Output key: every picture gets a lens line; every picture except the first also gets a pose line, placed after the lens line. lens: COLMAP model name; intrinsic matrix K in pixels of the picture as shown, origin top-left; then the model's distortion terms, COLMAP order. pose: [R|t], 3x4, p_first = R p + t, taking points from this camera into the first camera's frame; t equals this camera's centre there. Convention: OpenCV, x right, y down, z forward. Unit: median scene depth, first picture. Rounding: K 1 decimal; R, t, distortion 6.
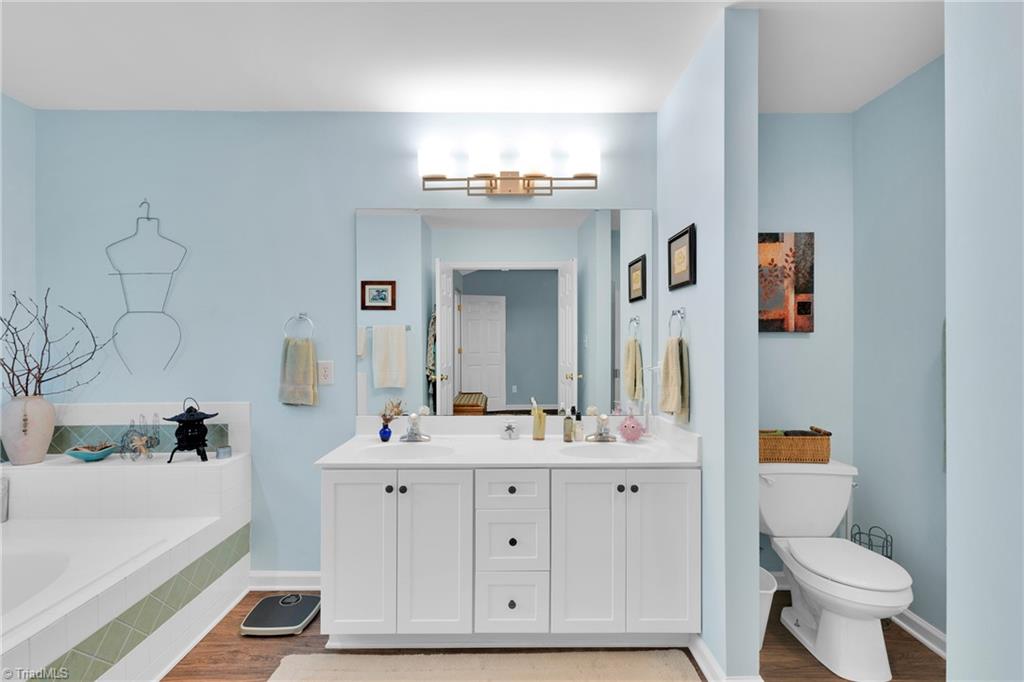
lens RADIAL K [[492.2, 0, 512.9], [0, 492.2, 340.1], [0, 0, 1]] dist [0.013830, -0.000605]
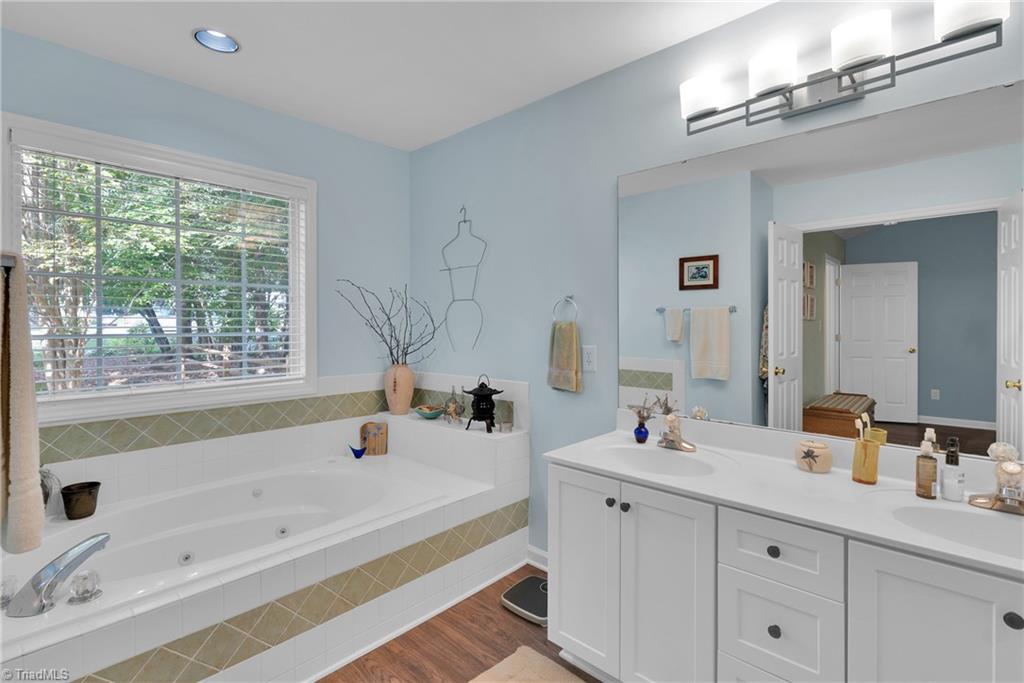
lens RADIAL K [[492.2, 0, 505.1], [0, 492.2, 324.9], [0, 0, 1]] dist [0.013830, -0.000605]
pose [[0.719281, 0.002797, -0.694713, 0.161789], [-0.001310, 0.999996, 0.002669, 0.000391], [0.694718, -0.001010, 0.719282, 0.224513]]
